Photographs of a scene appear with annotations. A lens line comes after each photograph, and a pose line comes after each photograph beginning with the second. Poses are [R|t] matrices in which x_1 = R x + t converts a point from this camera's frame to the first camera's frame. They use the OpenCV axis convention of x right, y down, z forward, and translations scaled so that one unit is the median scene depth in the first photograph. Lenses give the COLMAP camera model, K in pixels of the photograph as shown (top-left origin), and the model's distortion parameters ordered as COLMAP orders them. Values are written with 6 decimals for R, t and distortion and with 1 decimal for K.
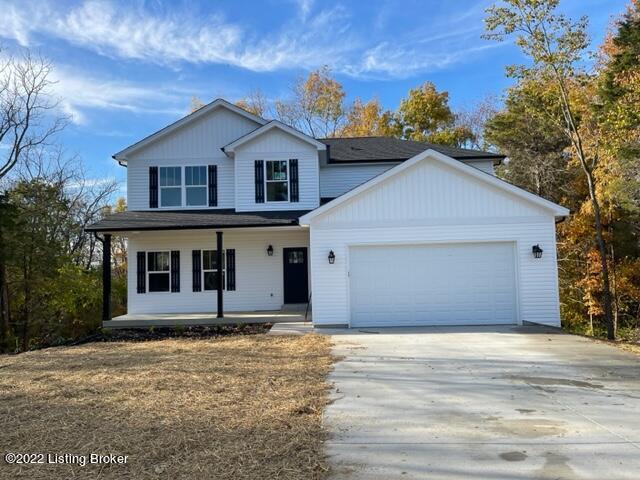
lens RADIAL K [[489.4, 0, 321.2], [0, 489.4, 233.1], [0, 0, 1]] dist [0.073346, -0.095948]
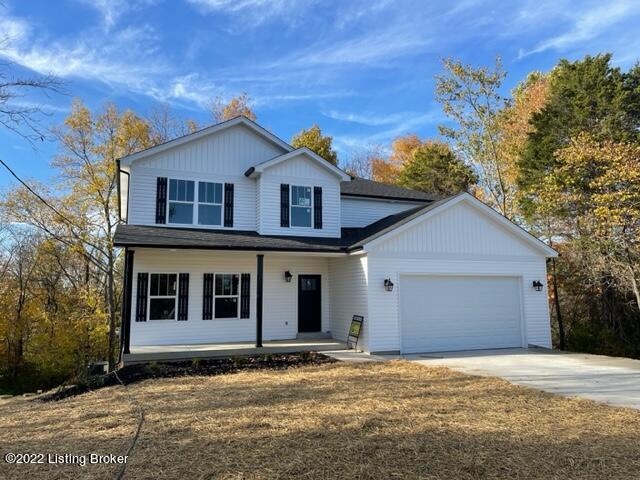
lens RADIAL K [[489.4, 0, 321.2], [0, 489.4, 233.1], [0, 0, 1]] dist [0.073346, -0.095948]
pose [[0.912902, 0.071572, 0.401856, -0.432667], [-0.044494, 0.996089, -0.076330, 0.020070], [-0.405747, 0.051801, 0.912516, 0.081039]]
